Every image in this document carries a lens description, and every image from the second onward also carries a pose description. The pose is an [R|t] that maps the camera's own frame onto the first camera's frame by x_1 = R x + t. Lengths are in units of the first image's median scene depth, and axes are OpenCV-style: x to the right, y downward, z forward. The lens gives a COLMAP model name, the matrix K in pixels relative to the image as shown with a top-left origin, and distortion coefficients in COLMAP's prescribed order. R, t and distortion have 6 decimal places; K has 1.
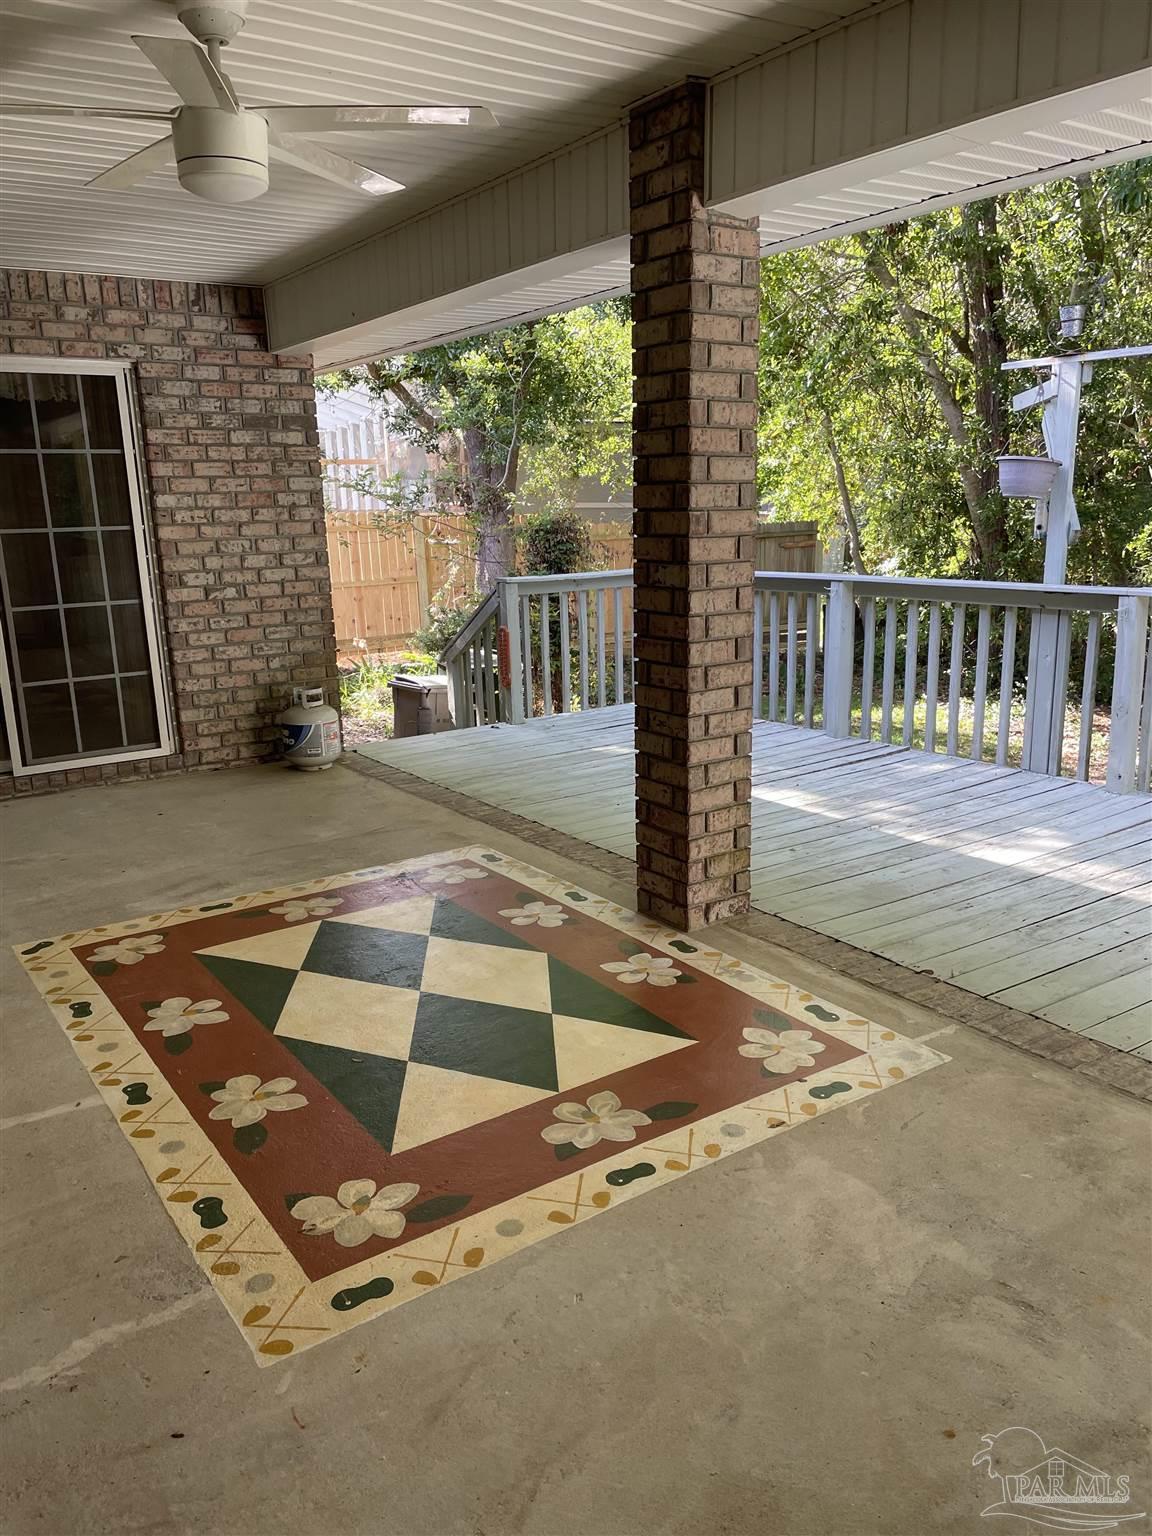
lens RADIAL K [[1164.9, 0, 574.8], [0, 1164.9, 771.6], [0, 0, 1]] dist [0.071222, -0.090579]
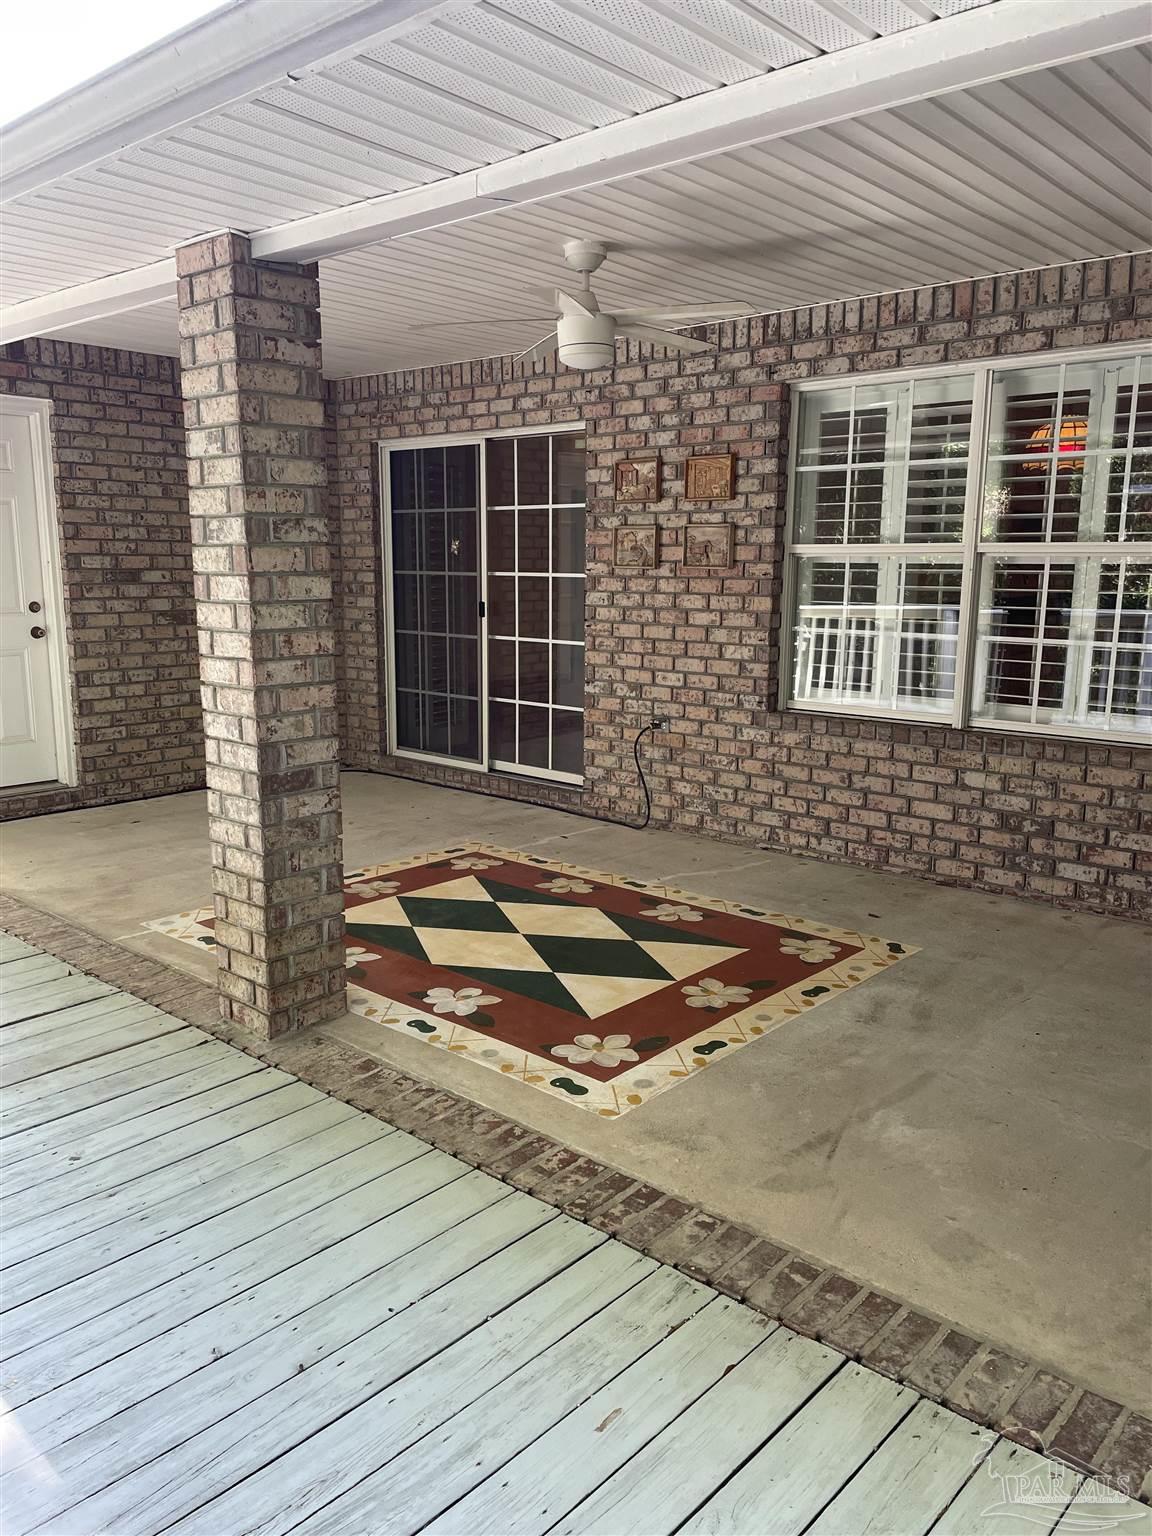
lens RADIAL K [[1164.9, 0, 577.5], [0, 1164.9, 771.4], [0, 0, 1]] dist [0.071222, -0.090579]
pose [[-0.971467, 0.062404, -0.228818, 0.091517], [-0.034397, 0.917494, 0.396259, -0.495695], [0.234667, 0.392824, -0.889169, 2.118234]]
